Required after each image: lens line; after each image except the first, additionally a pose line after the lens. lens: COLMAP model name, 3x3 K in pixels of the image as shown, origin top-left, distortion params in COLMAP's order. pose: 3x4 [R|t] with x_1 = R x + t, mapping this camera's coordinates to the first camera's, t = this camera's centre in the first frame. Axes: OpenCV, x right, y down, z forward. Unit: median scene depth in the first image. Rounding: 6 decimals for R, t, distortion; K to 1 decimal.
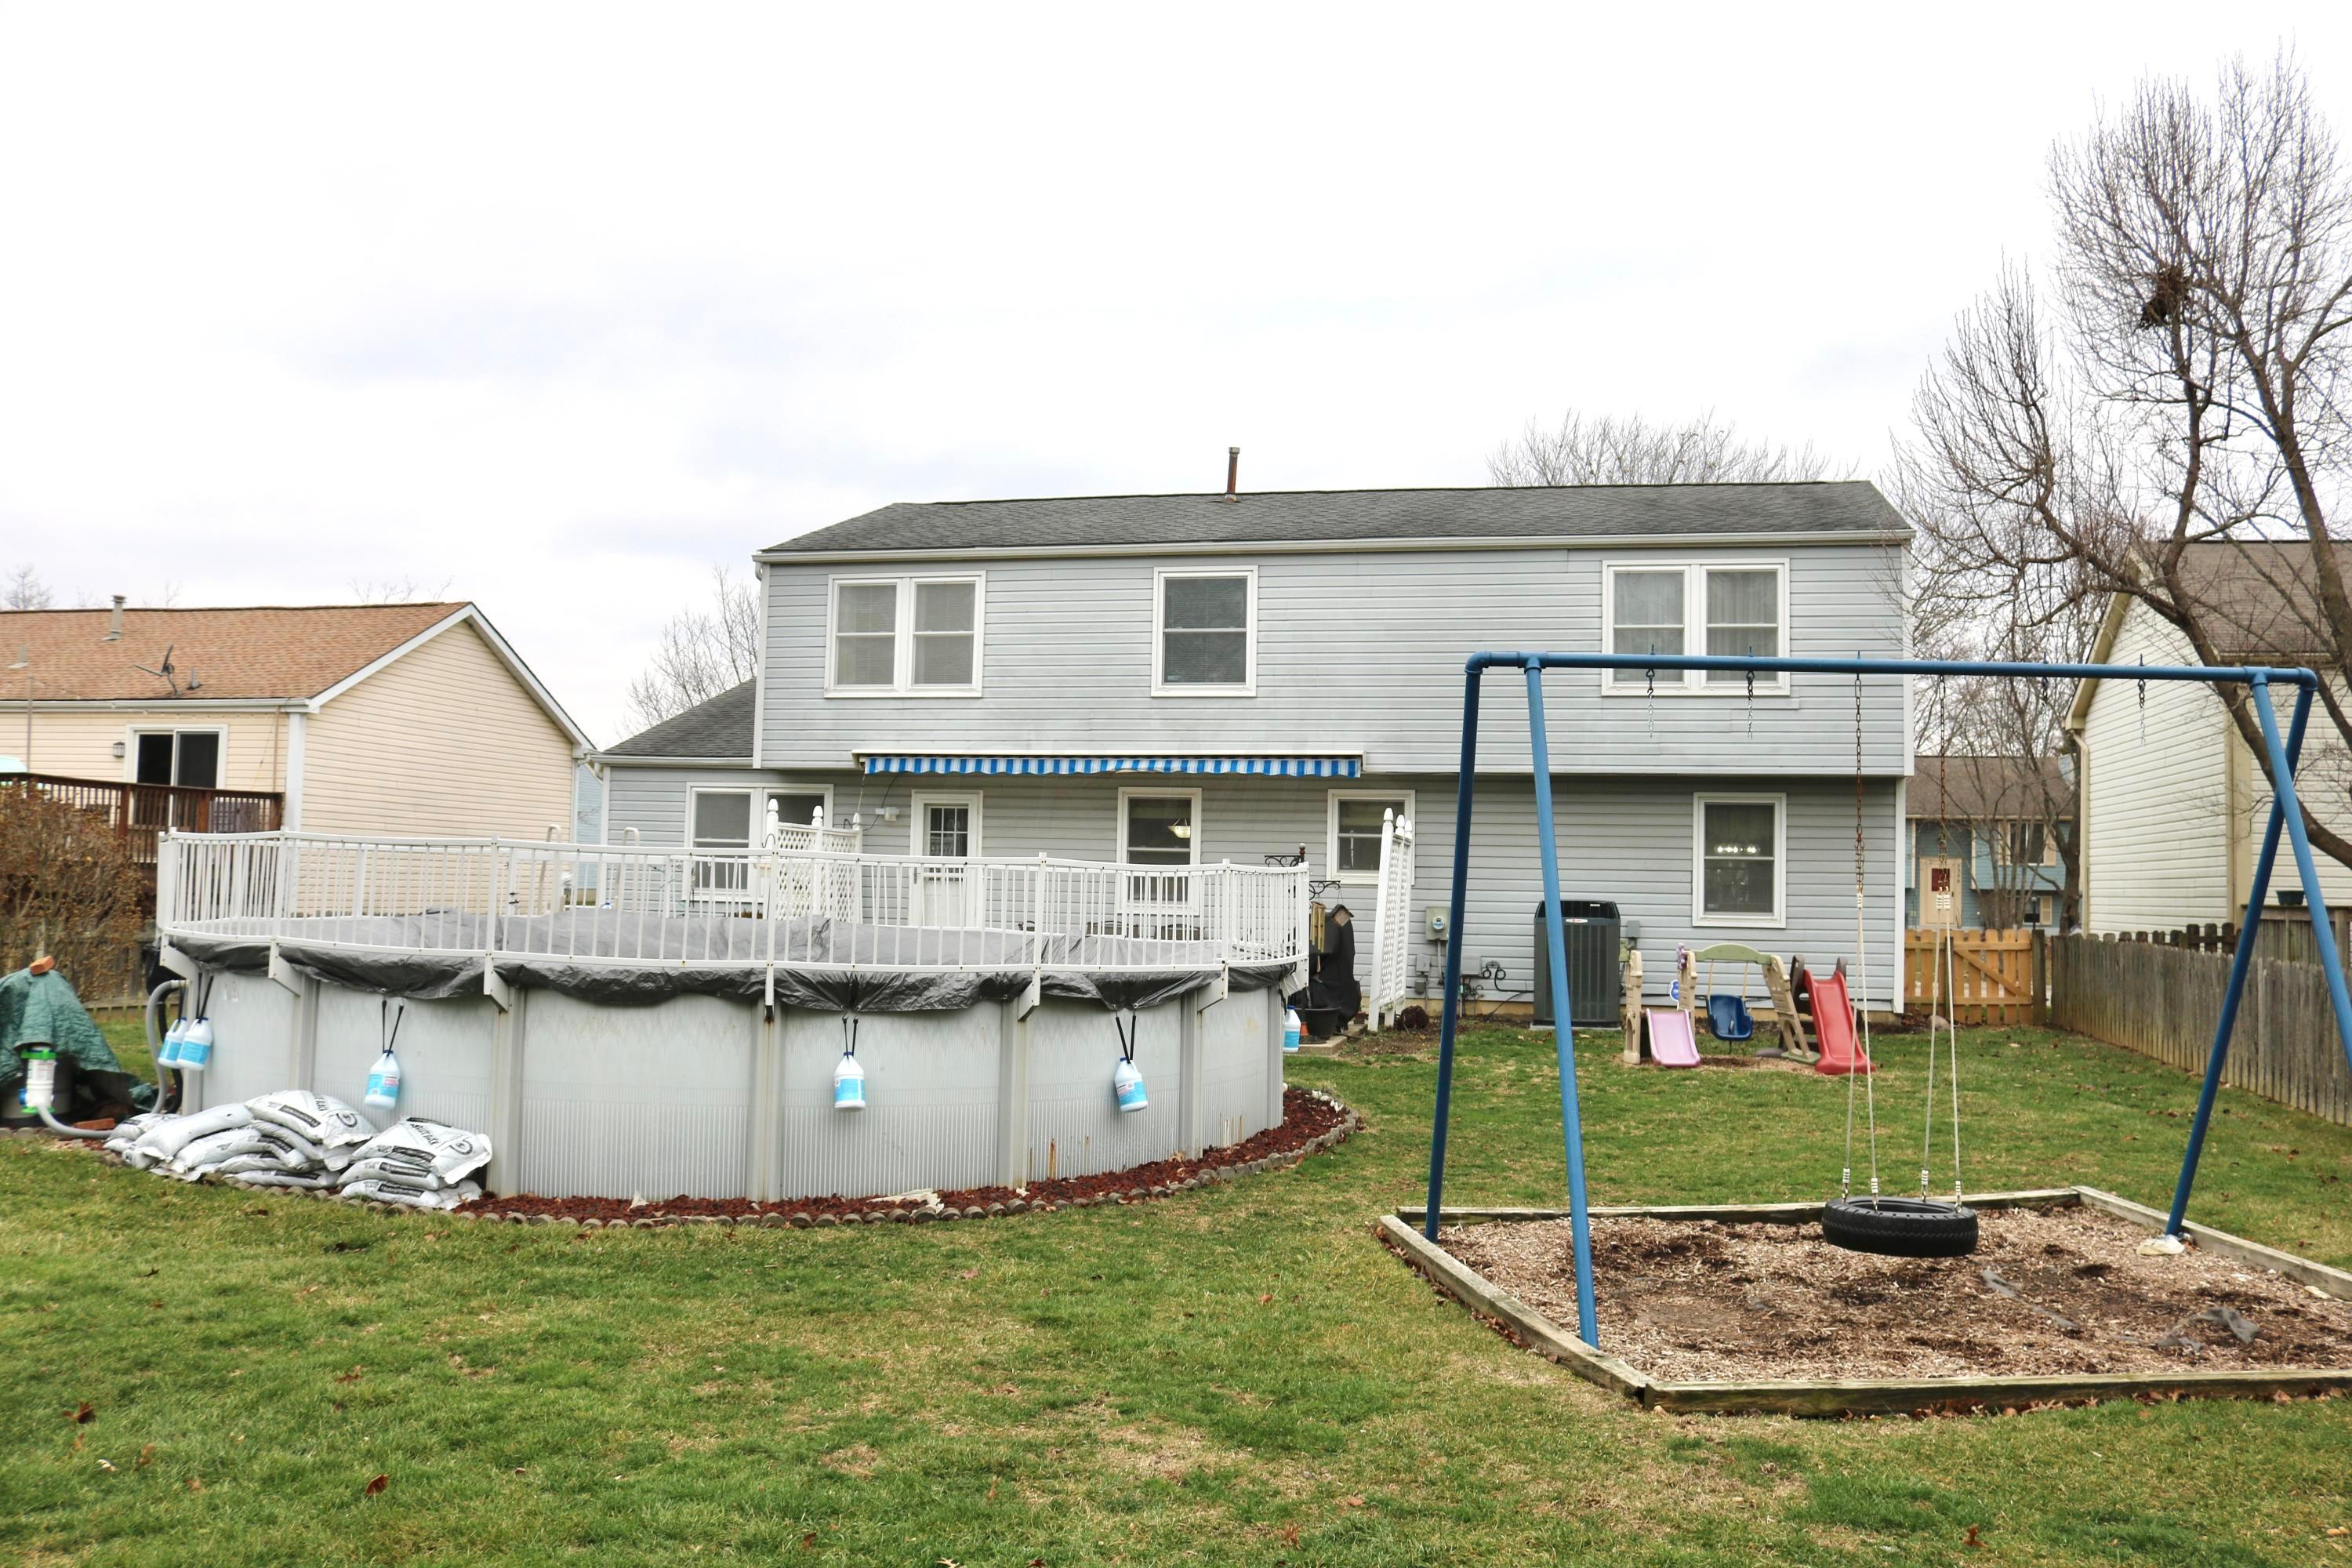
lens RADIAL K [[1961.2, 0, 1176.0], [0, 1961.2, 784.0], [0, 0, 1]] dist [-0.150614, 0.131705]
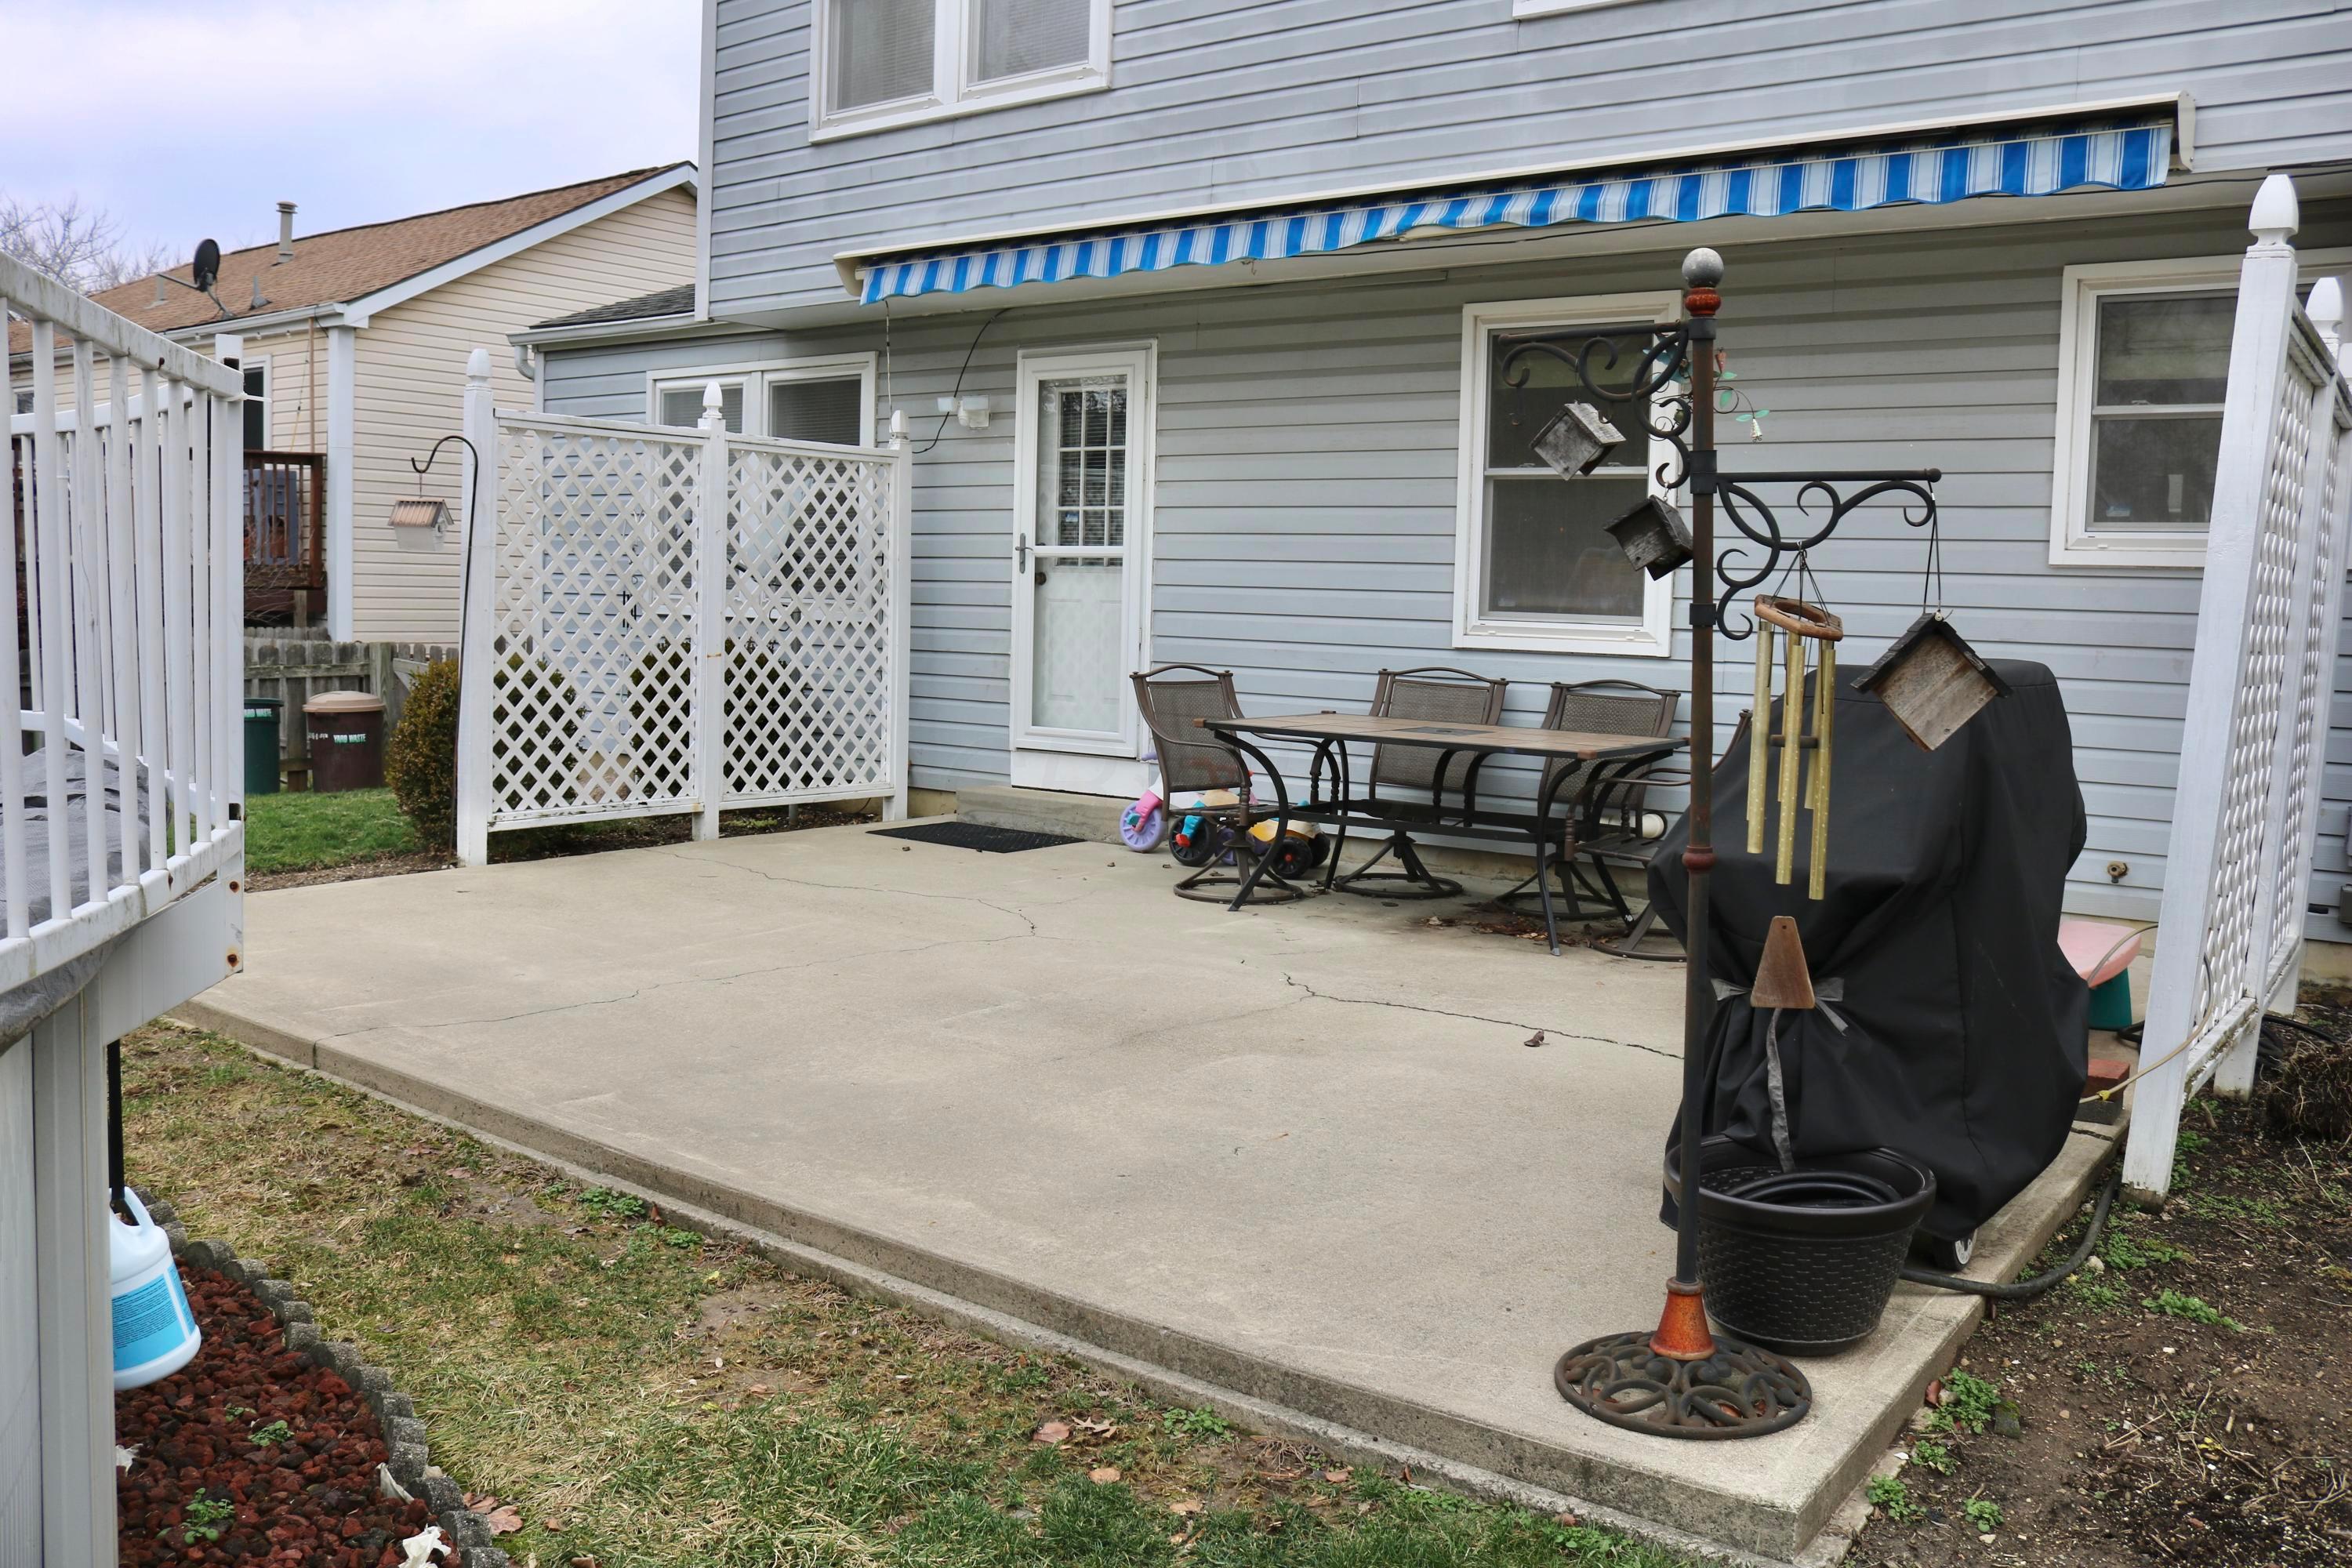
lens RADIAL K [[1961.2, 0, 1176.0], [0, 1961.2, 784.0], [0, 0, 1]] dist [-0.150614, 0.131705]
pose [[0.916392, 0.038572, -0.398419, 0.068739], [0.016712, 0.990792, 0.134359, 0.040197], [0.399932, -0.129784, 0.907309, 0.627534]]
